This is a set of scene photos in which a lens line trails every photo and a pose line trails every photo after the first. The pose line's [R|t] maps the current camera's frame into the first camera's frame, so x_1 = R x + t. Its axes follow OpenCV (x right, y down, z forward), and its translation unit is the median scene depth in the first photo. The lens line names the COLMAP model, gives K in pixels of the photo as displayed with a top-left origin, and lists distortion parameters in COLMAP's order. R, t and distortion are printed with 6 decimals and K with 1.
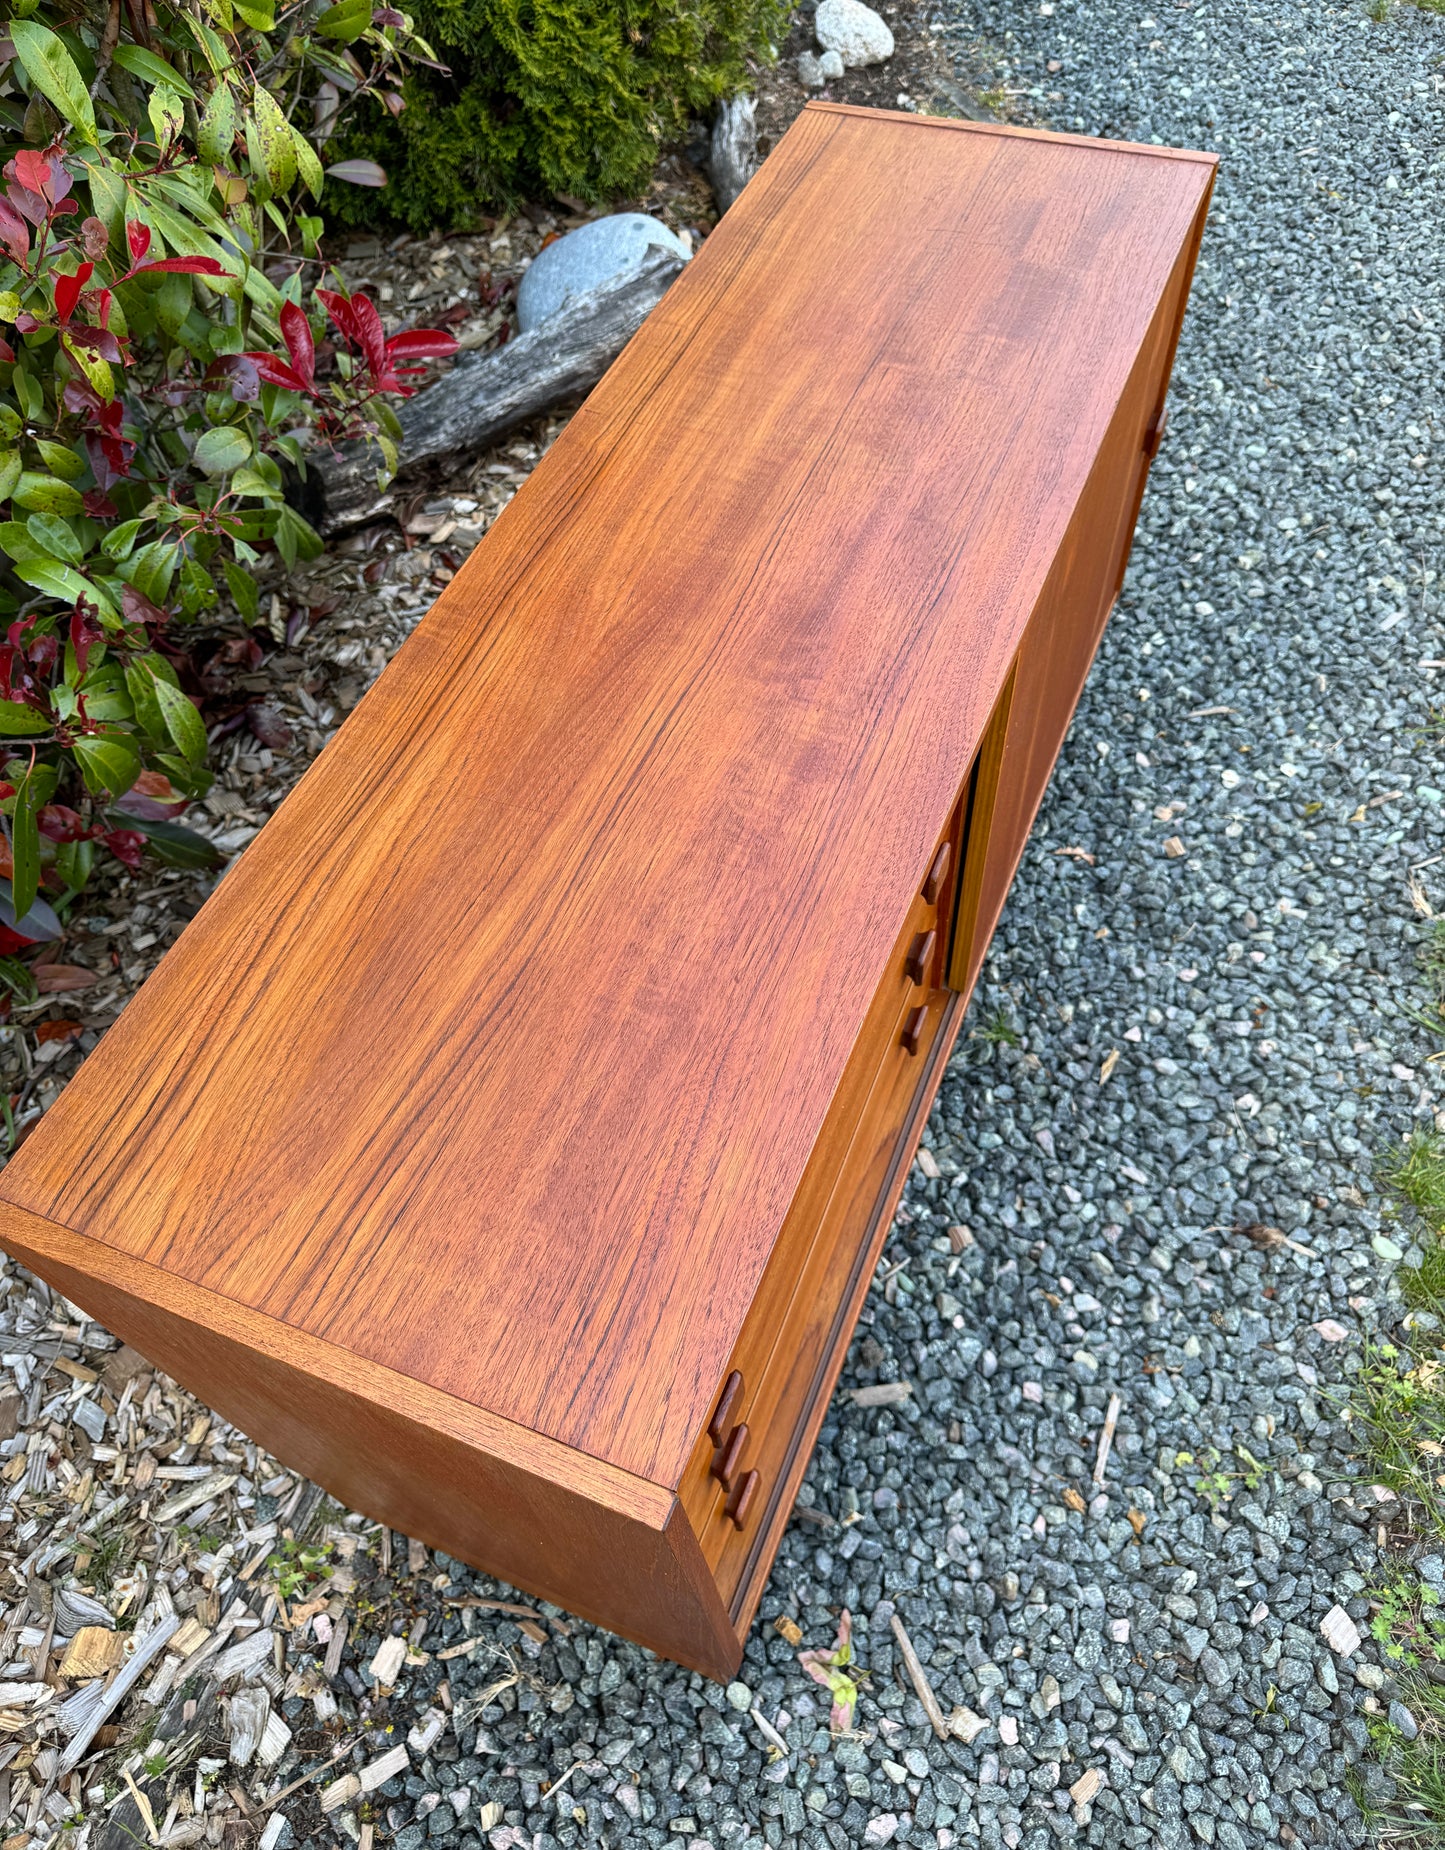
lens RADIAL K [[1380.1, 0, 722.4], [0, 1380.1, 882.7], [0, 0, 1]] dist [0.011239, -0.019461]
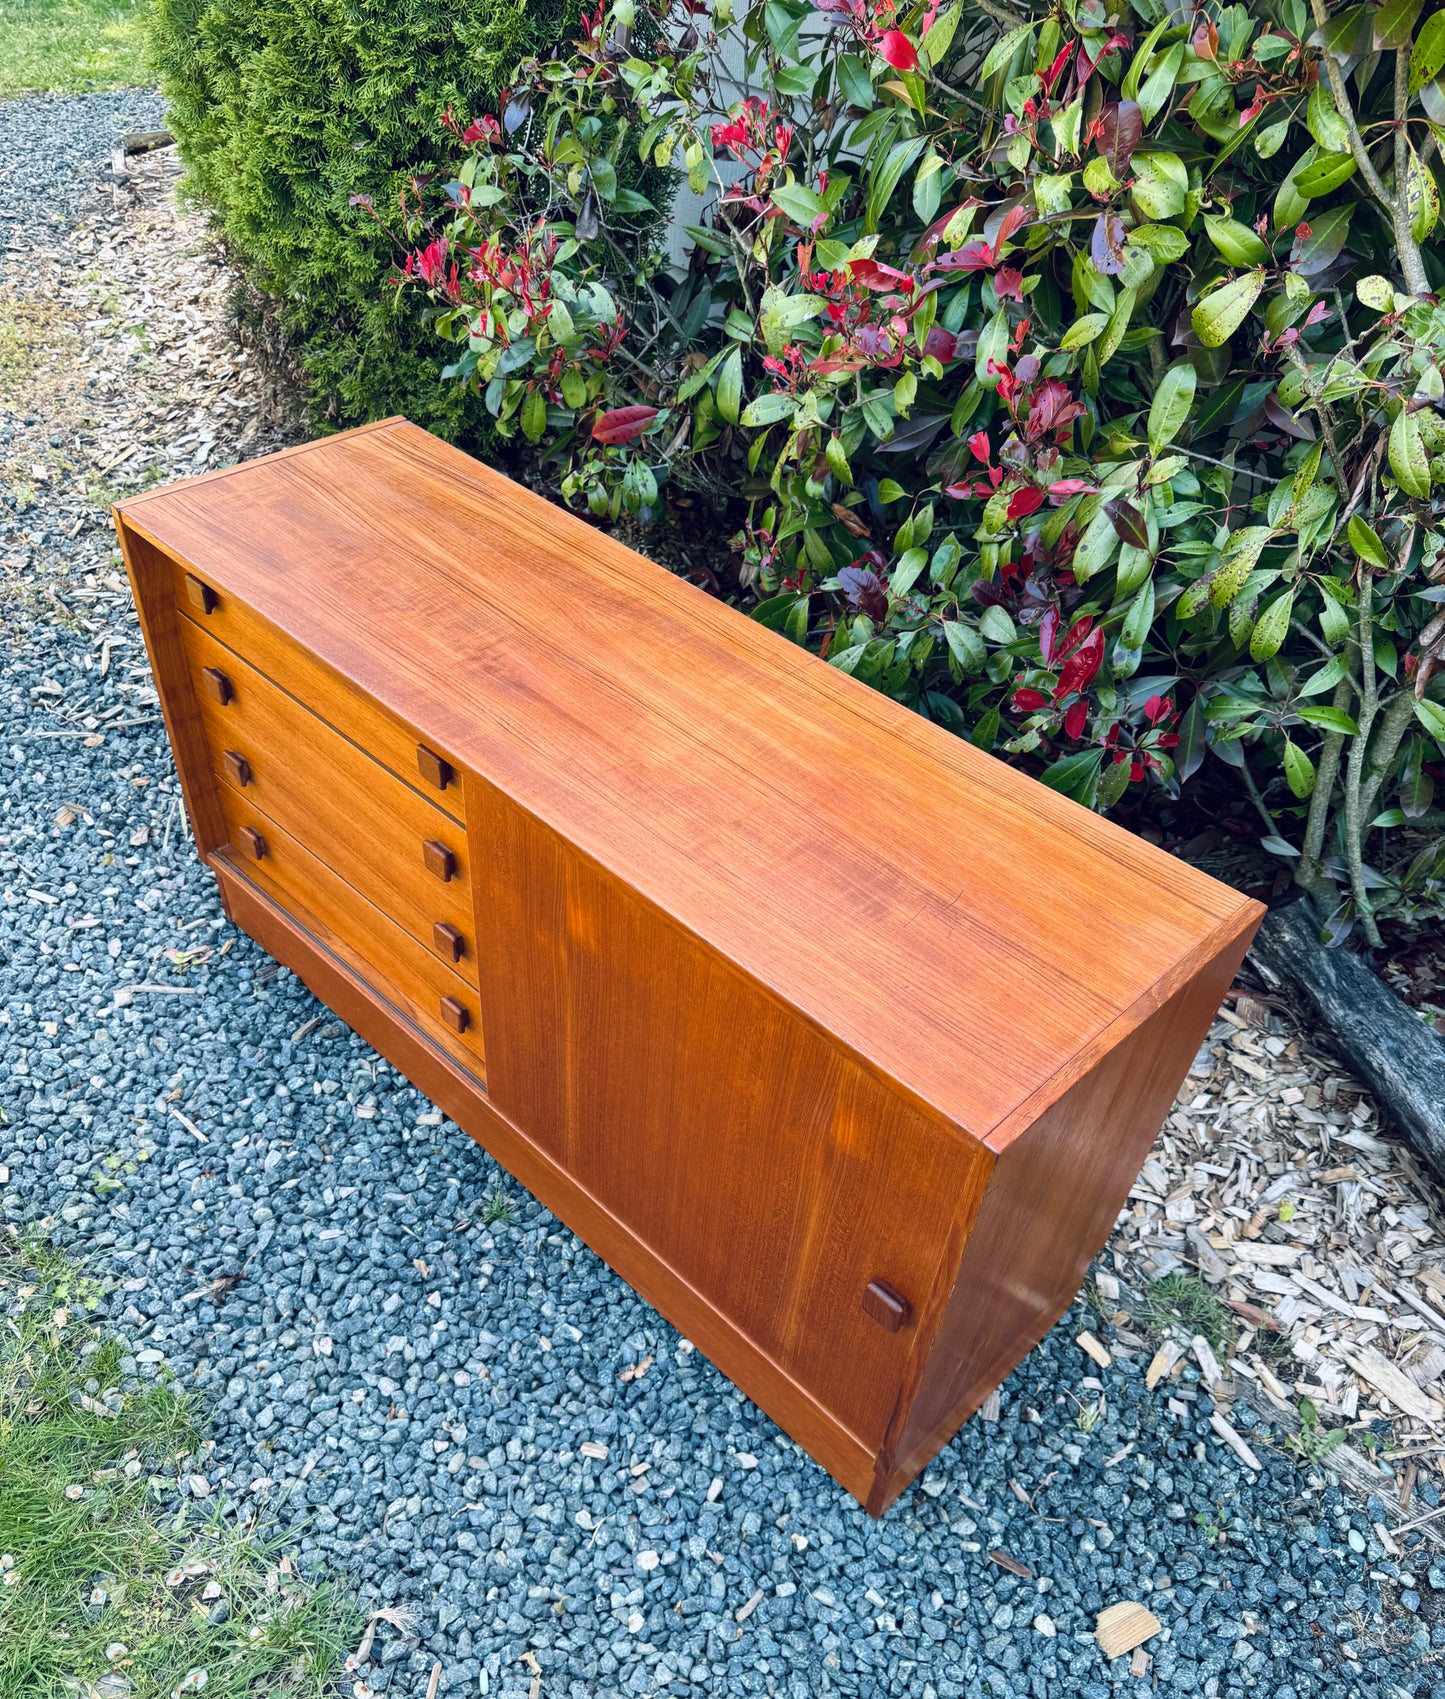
lens RADIAL K [[1377.7, 0, 710.4], [0, 1377.7, 956.2], [0, 0, 1]] dist [0.069528, -0.119800]
pose [[-0.373556, 0.677159, -0.633965, 0.810013], [-0.776363, 0.145796, 0.613191, -0.861238], [0.507657, 0.721249, 0.471258, 0.437156]]
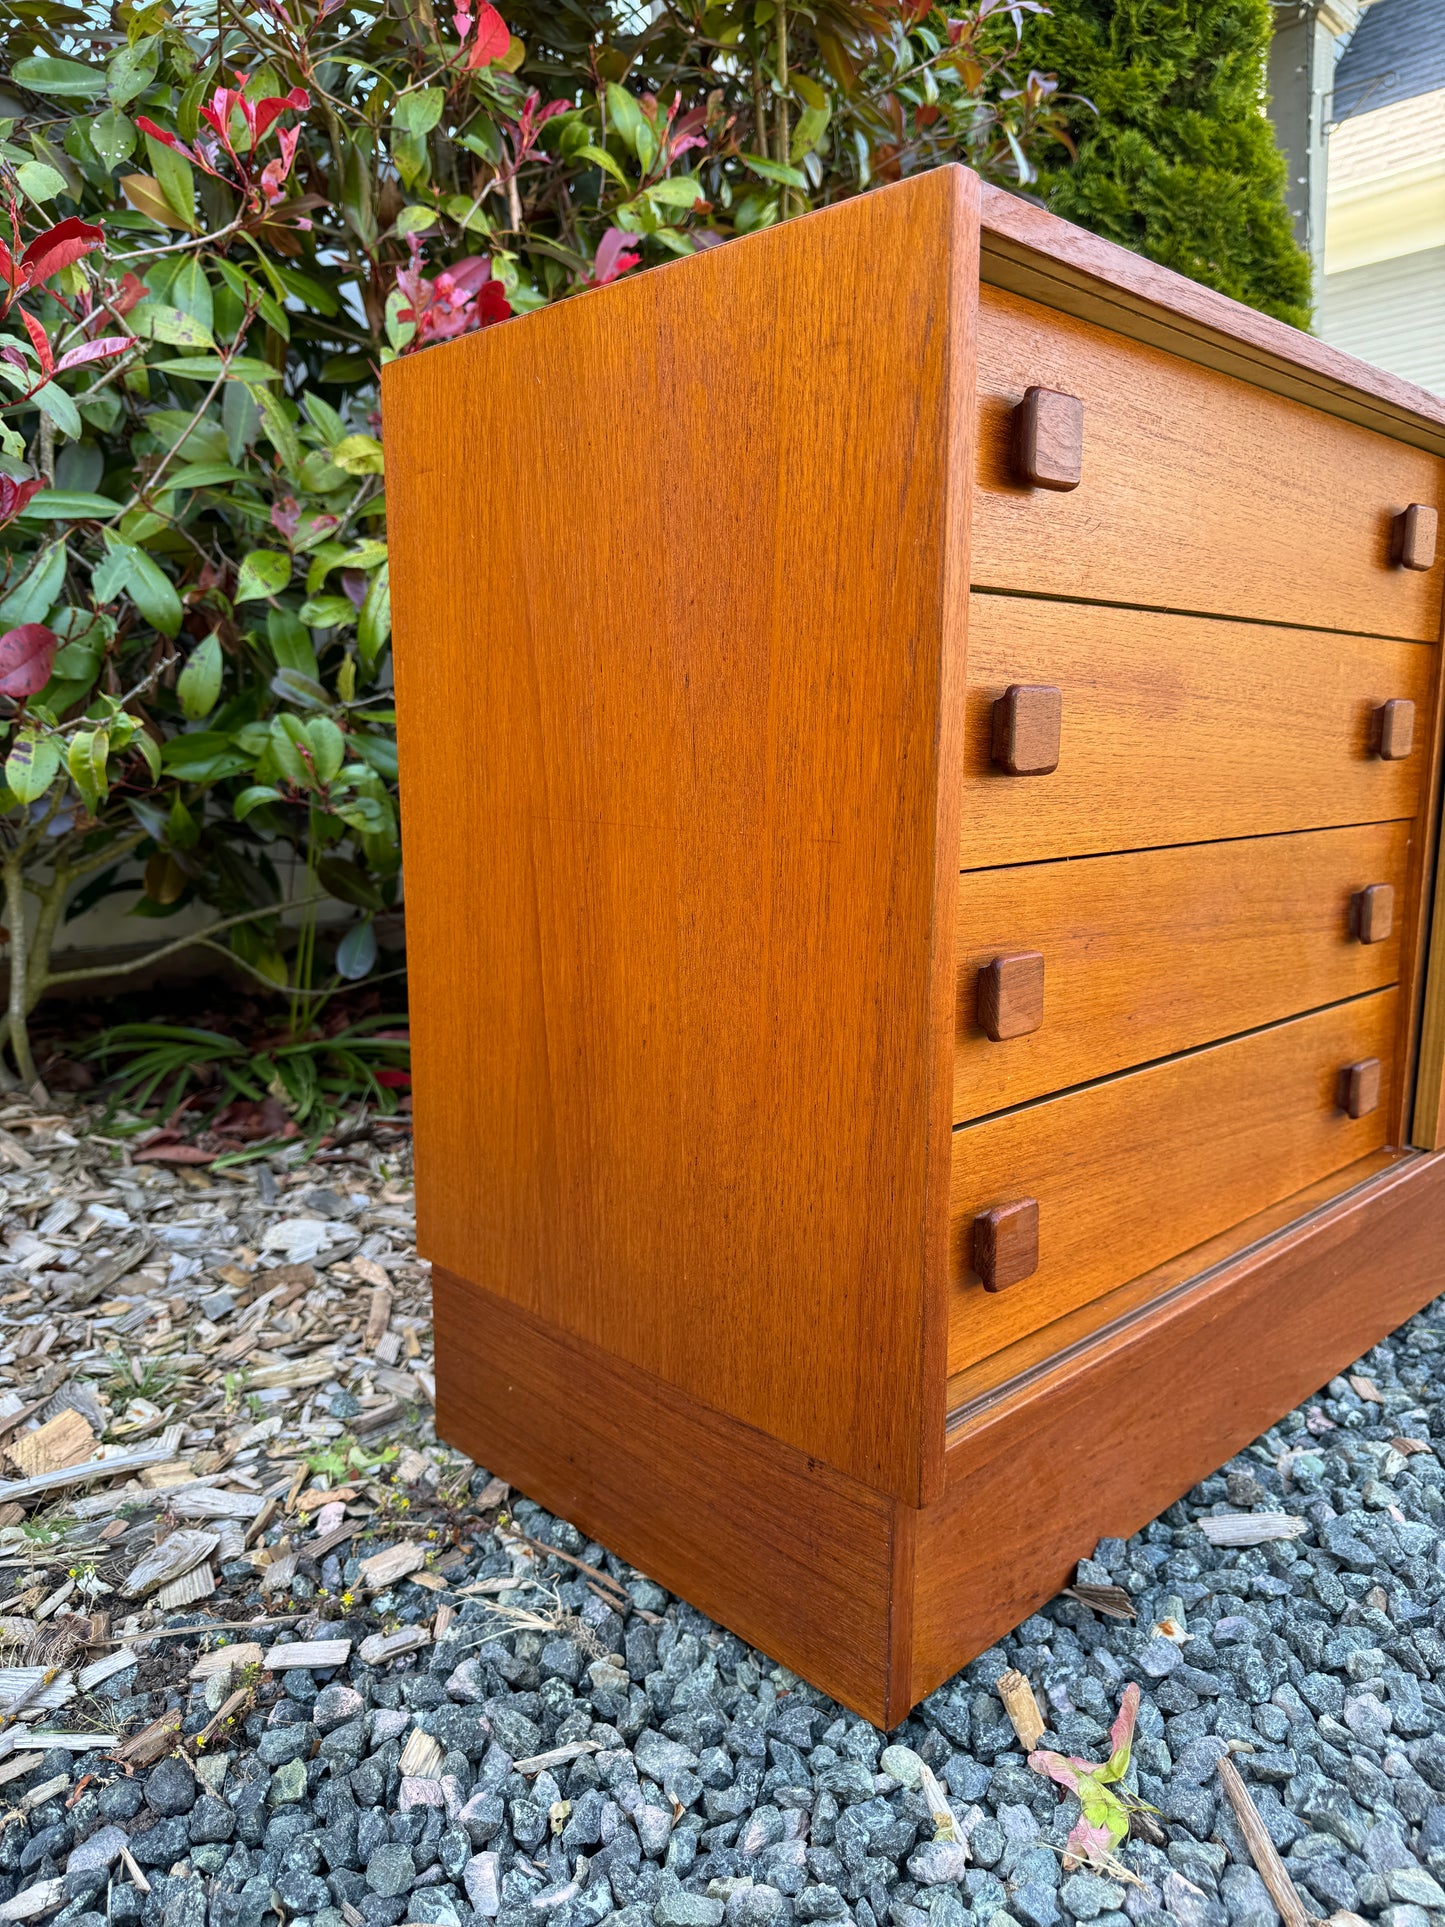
lens RADIAL K [[1379.8, 0, 719.5], [0, 1379.8, 944.7], [0, 0, 1]] dist [0.024965, -0.037773]
pose [[0.913134, 0.137930, -0.383617, 0.094719], [-0.364415, 0.697972, -0.616471, 0.621978], [0.182724, 0.702717, 0.687605, 0.335761]]
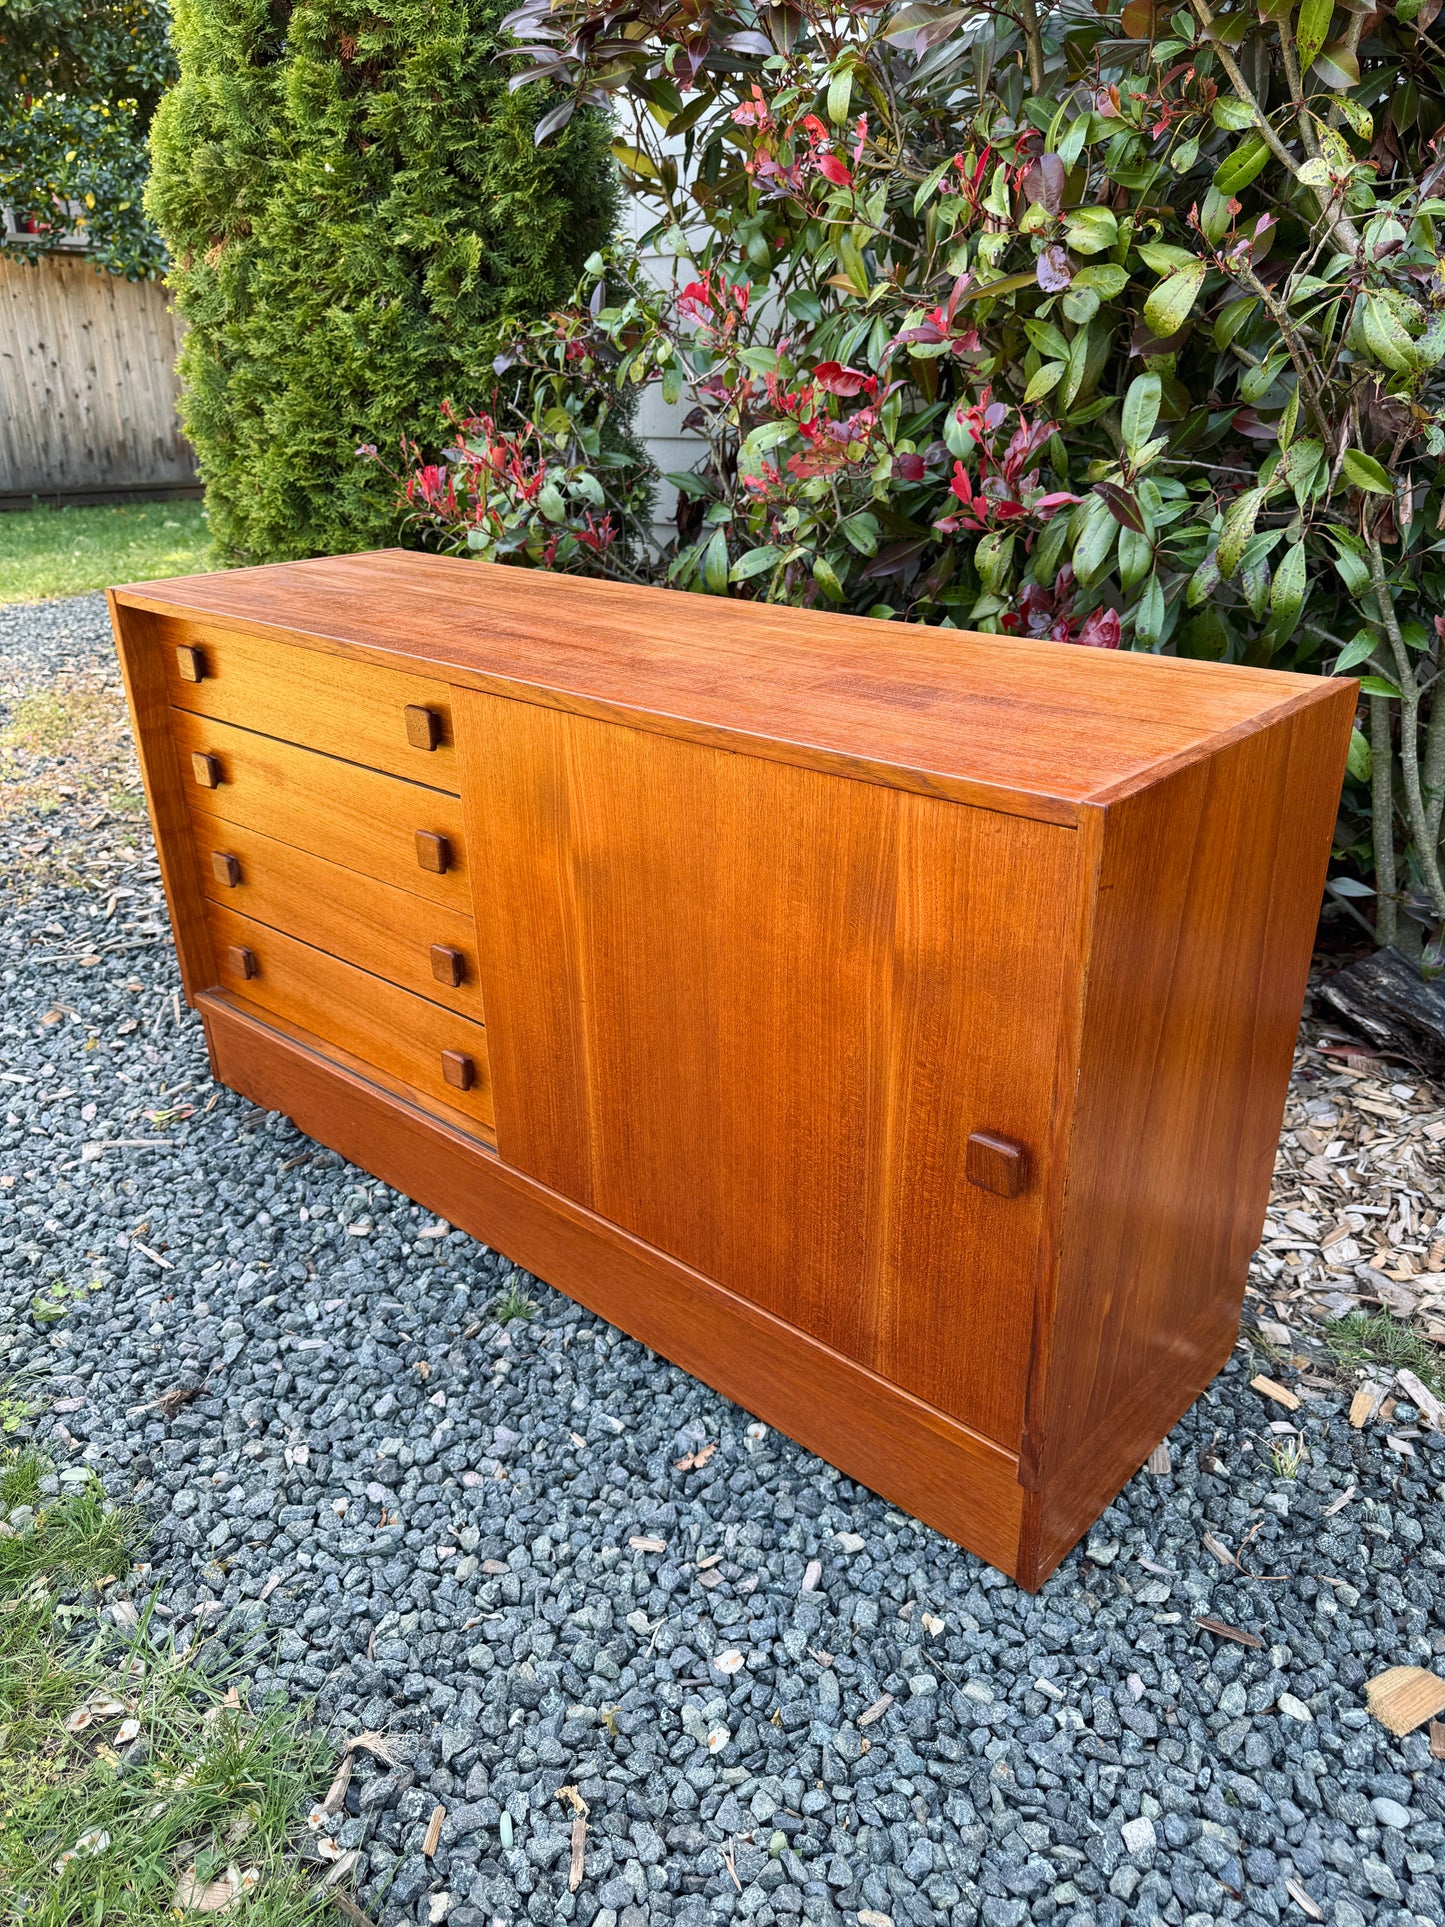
lens RADIAL K [[1379.8, 0, 710.9], [0, 1379.8, 945.5], [0, 0, 1]] dist [0.024965, -0.037773]
pose [[-0.339555, 0.442805, -0.829835, 0.933916], [-0.737584, 0.422119, 0.527053, -0.669507], [0.583671, 0.791037, 0.183273, 0.788789]]
